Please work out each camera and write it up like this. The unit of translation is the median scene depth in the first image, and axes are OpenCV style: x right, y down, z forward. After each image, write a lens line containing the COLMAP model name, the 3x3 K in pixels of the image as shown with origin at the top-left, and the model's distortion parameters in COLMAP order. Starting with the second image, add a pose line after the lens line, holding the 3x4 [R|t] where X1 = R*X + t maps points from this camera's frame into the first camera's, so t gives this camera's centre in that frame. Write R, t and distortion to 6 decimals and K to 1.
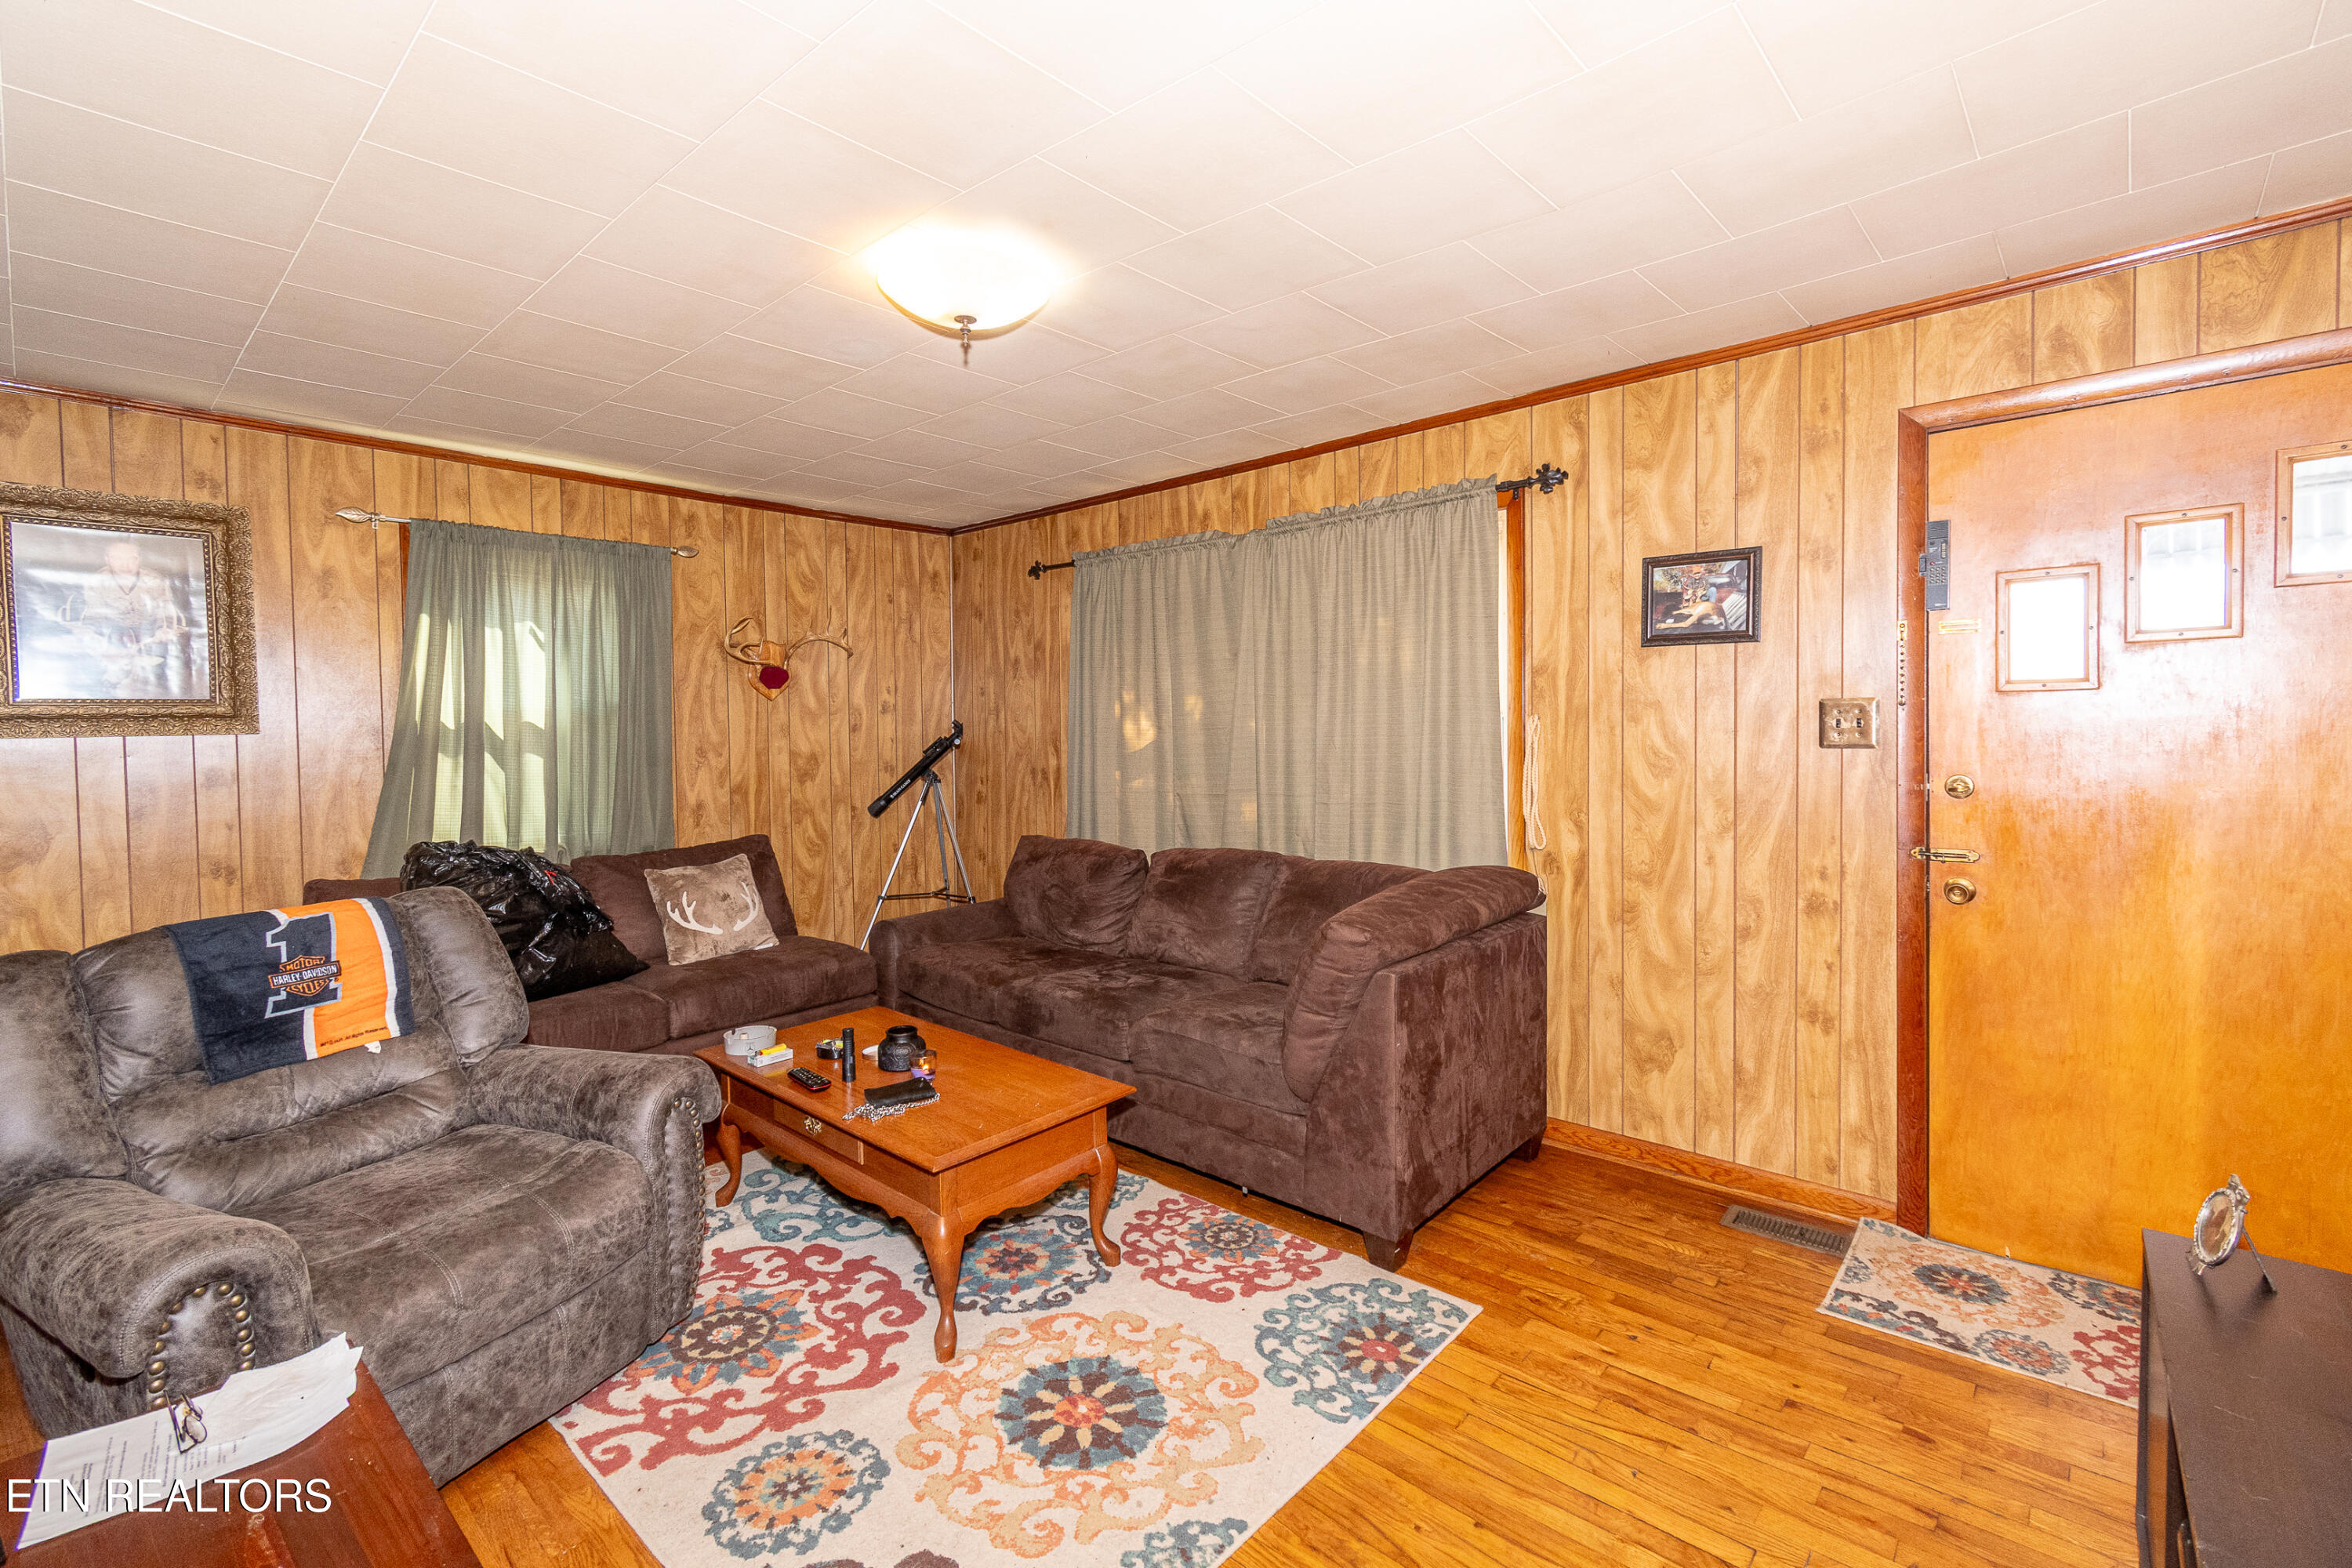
lens RADIAL K [[1030.4, 0, 1163.3], [0, 1030.4, 751.8], [0, 0, 1]] dist [0.001811, -0.003325]
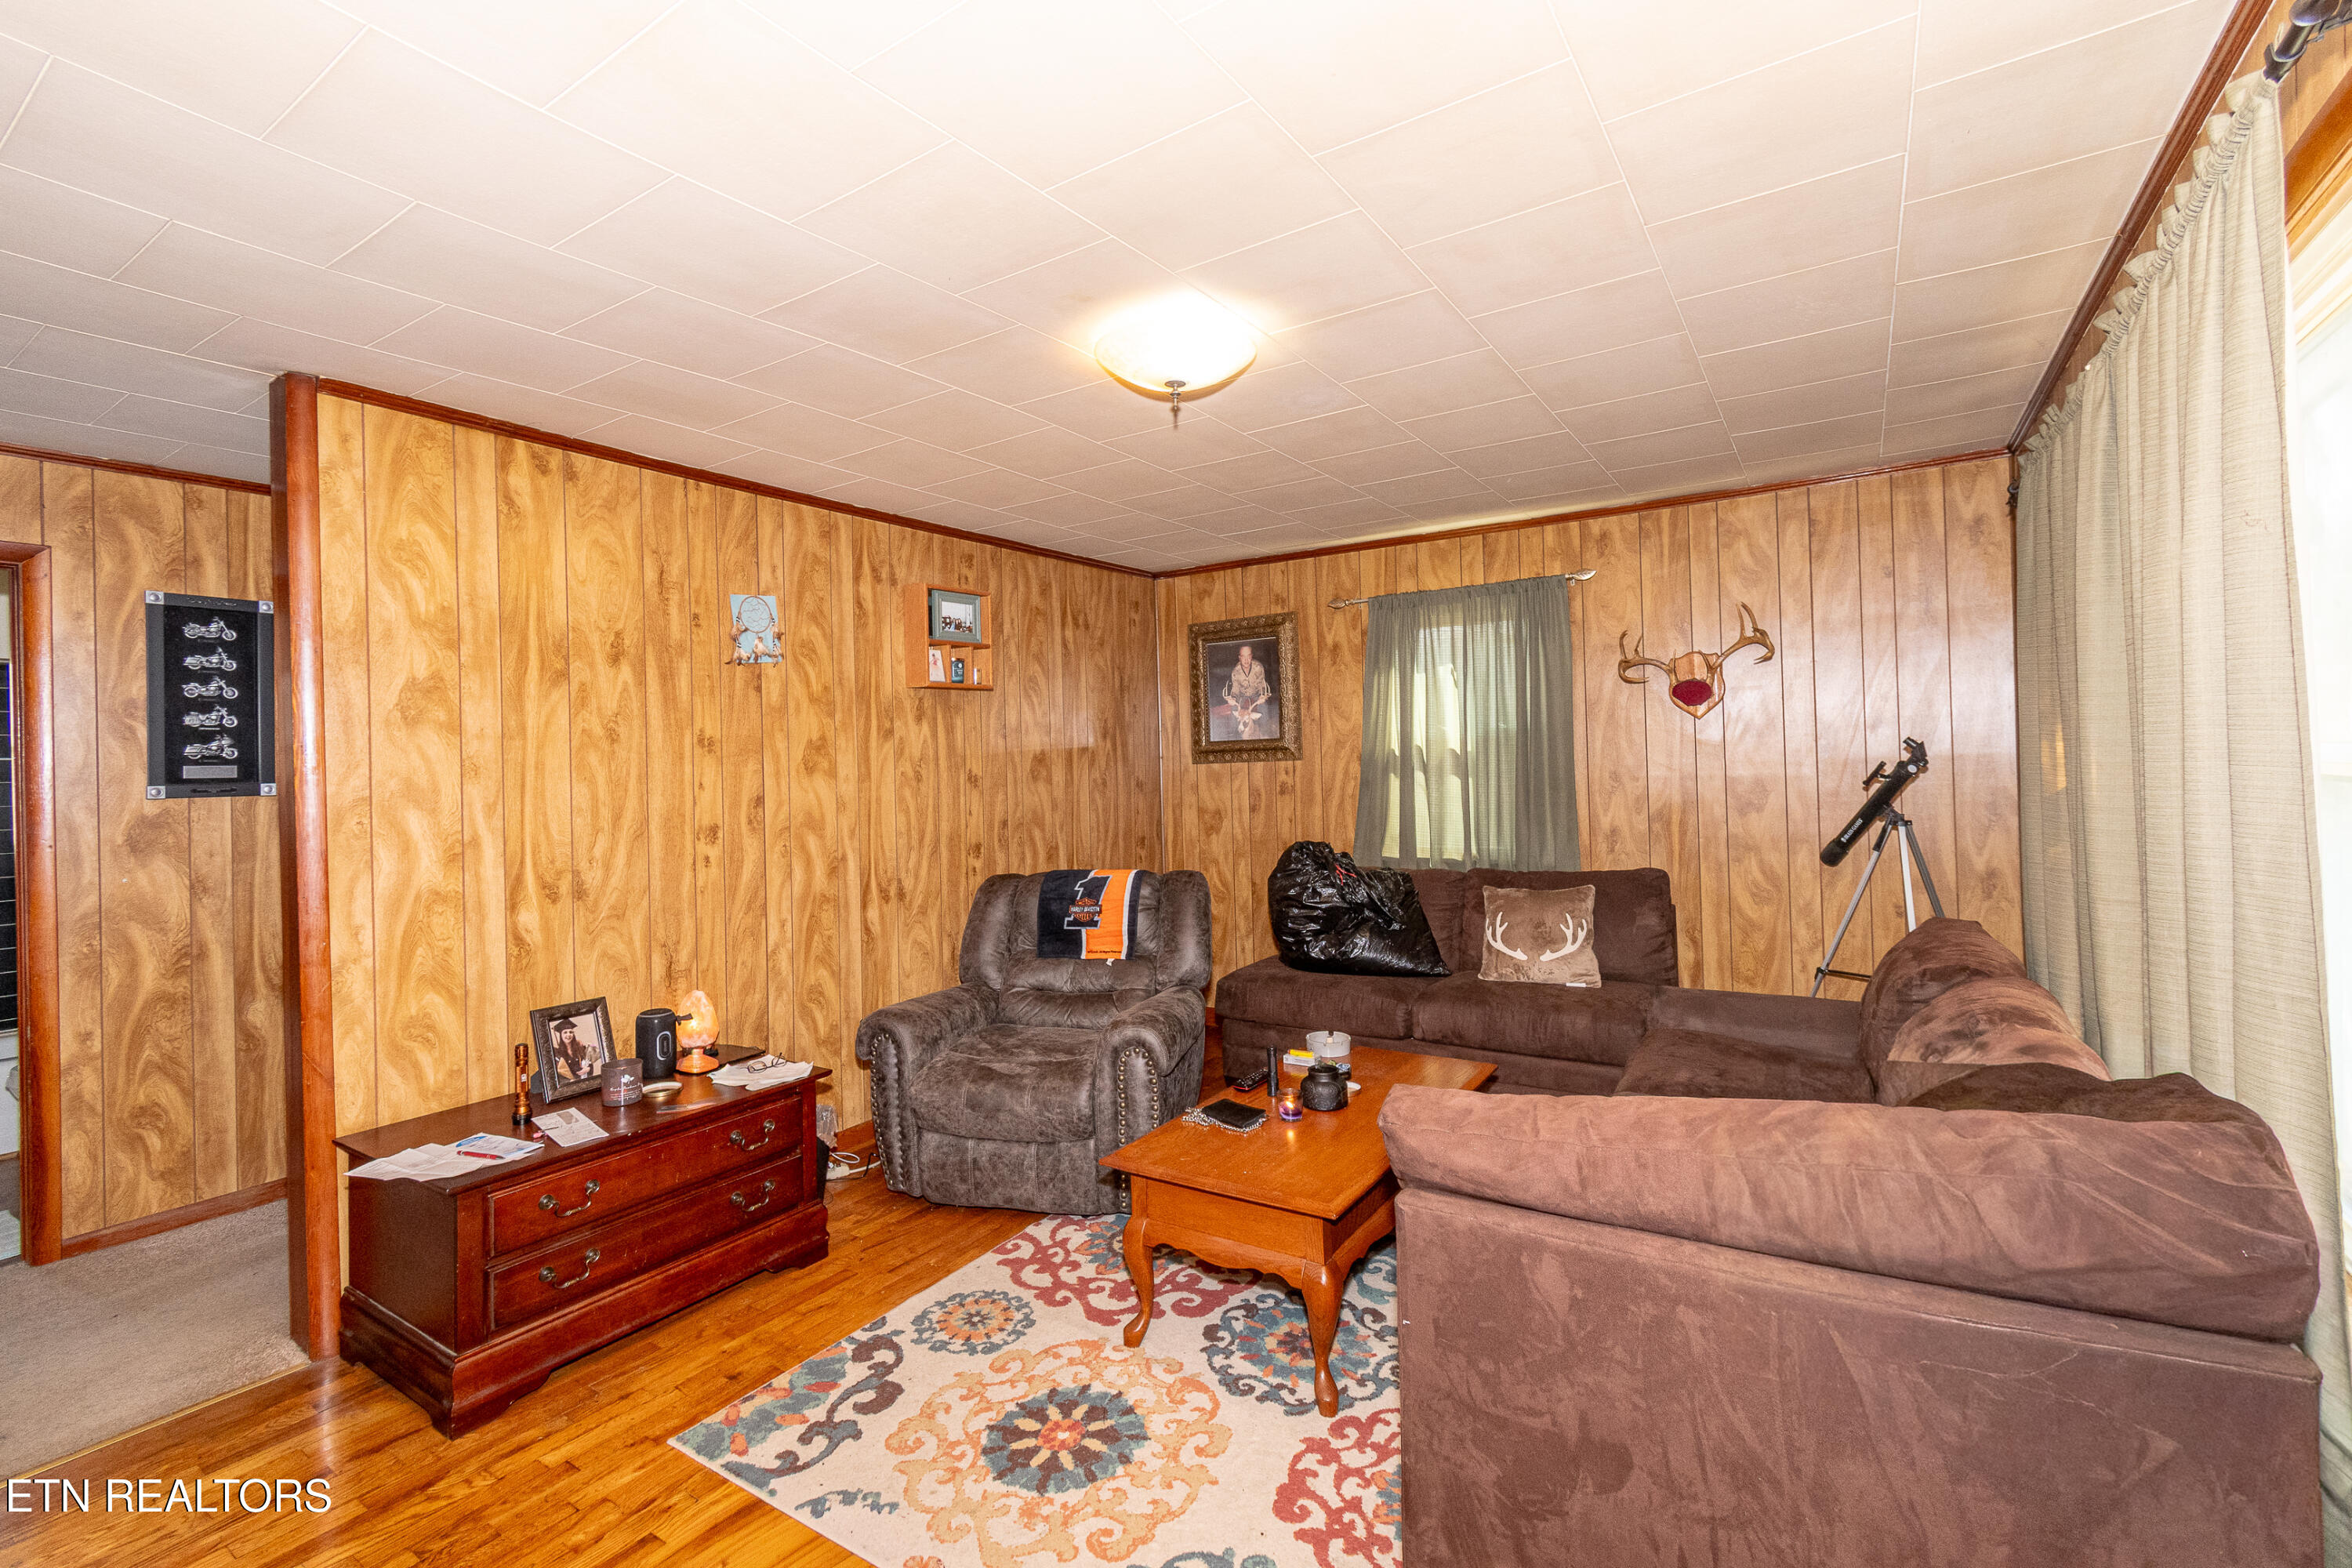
lens RADIAL K [[1030.4, 0, 1163.3], [0, 1030.4, 751.8], [0, 0, 1]] dist [0.001811, -0.003325]
pose [[0.154668, 0.001593, -0.987965, 0.810555], [-0.000044, 0.999999, 0.001606, -0.044251], [0.987966, -0.000205, 0.154668, 0.792146]]
